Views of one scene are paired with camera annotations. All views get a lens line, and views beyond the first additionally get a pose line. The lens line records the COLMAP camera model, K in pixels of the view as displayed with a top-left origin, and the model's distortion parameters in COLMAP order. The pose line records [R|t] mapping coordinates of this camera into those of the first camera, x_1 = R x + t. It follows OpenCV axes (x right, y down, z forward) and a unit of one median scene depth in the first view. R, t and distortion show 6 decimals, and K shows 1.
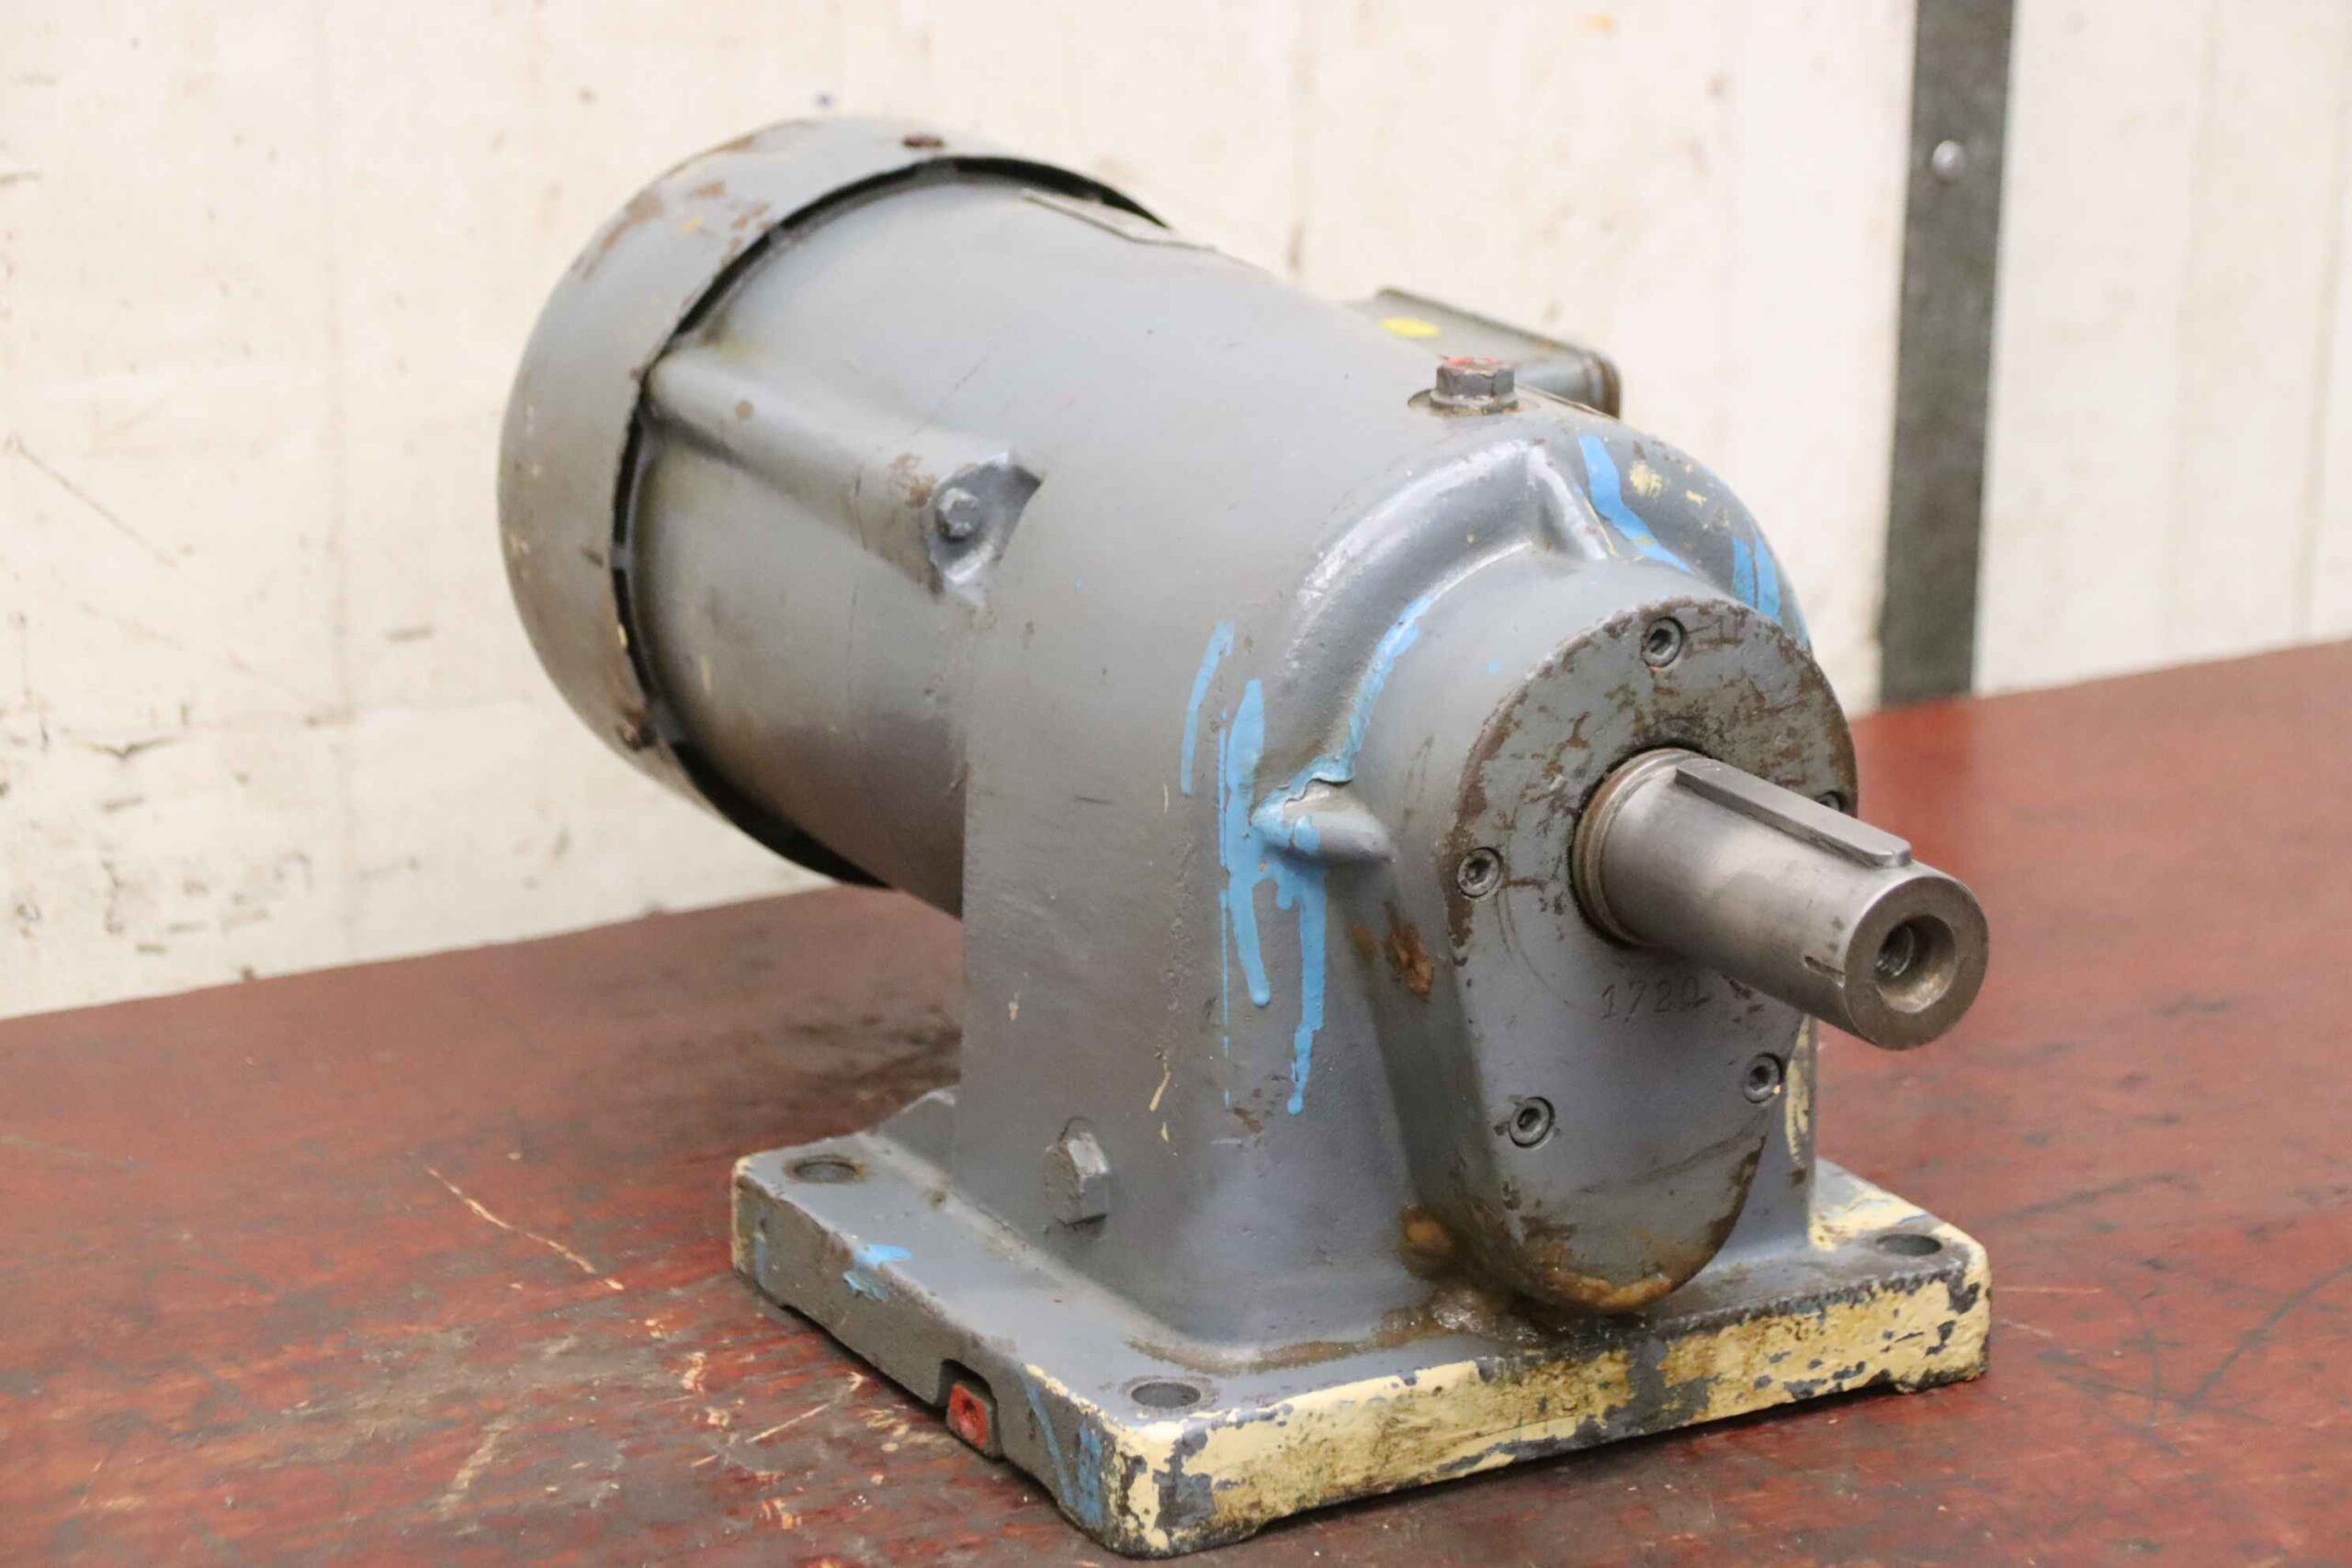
lens RADIAL K [[6075.6, 0, 1176.0], [0, 6075.6, 784.0], [0, 0, 1]] dist [0.328291, 0.798928]
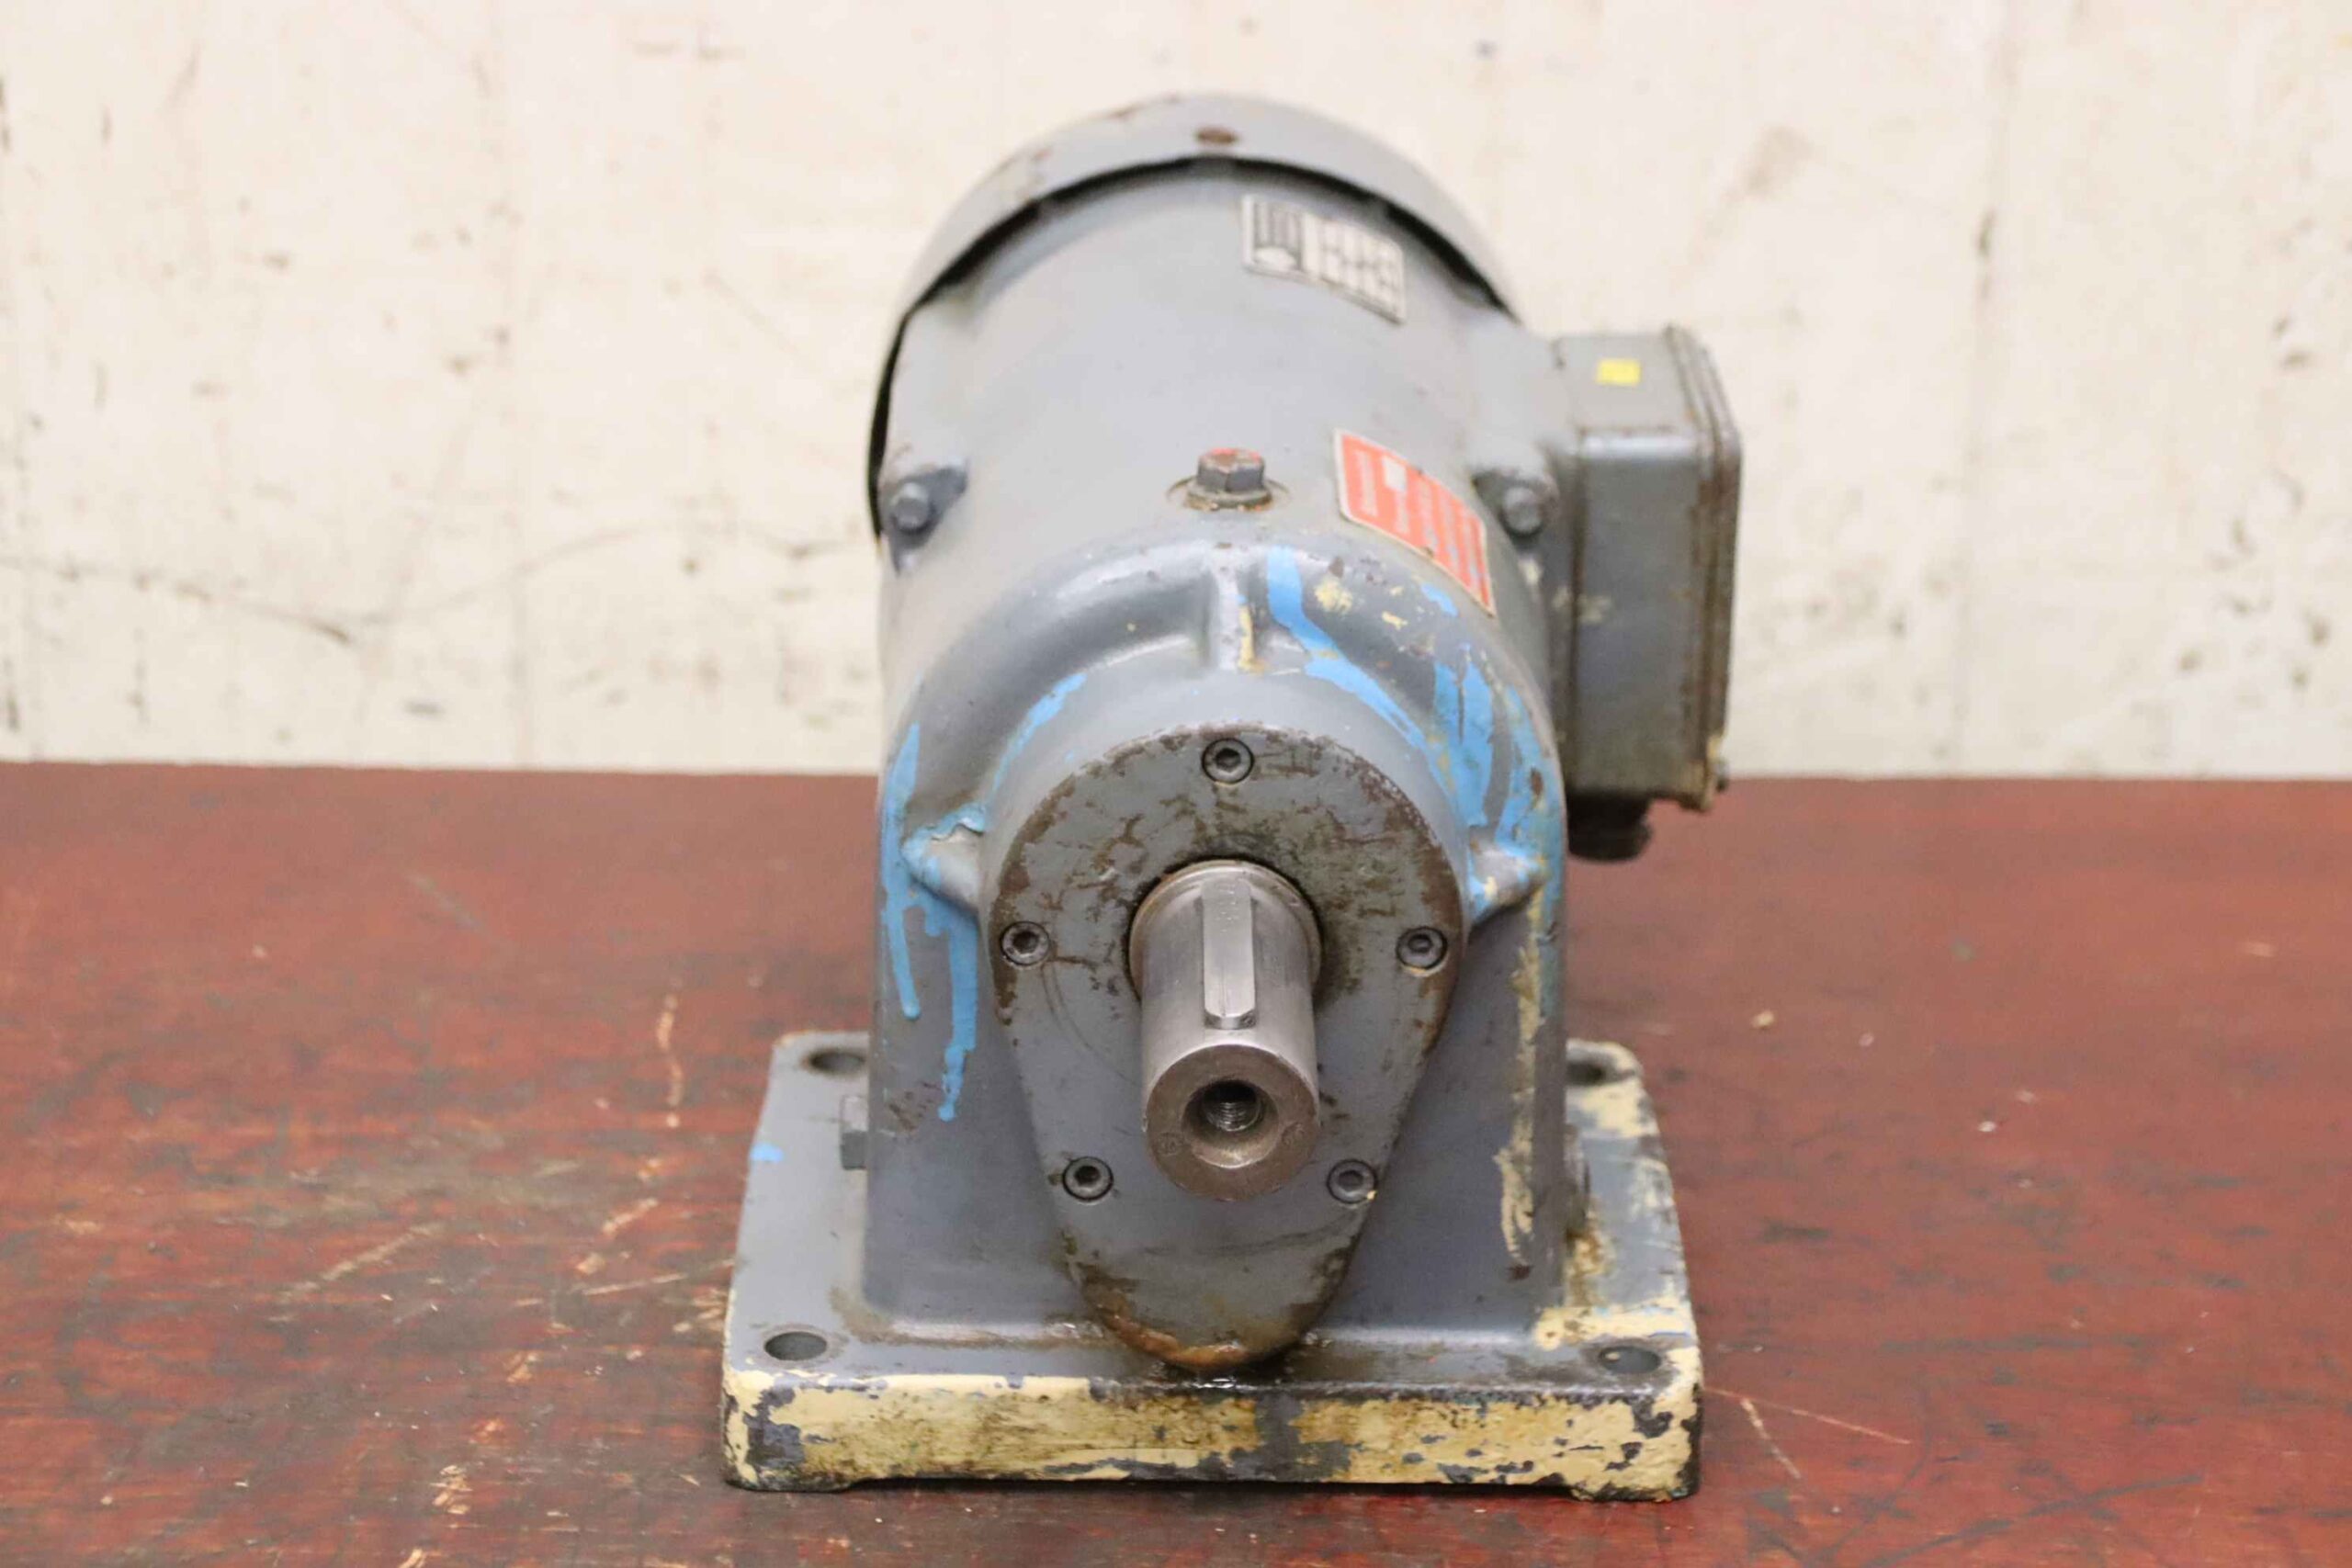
lens RADIAL K [[5532.2, 0, 1176.0], [0, 5532.2, 784.0], [0, 0, 1]] dist [0.264489, 0.346588]
pose [[0.859374, 0.186406, -0.476161, 0.511957], [-0.143037, 0.981646, 0.126138, -0.134479], [0.490935, -0.040291, 0.870264, 0.165995]]
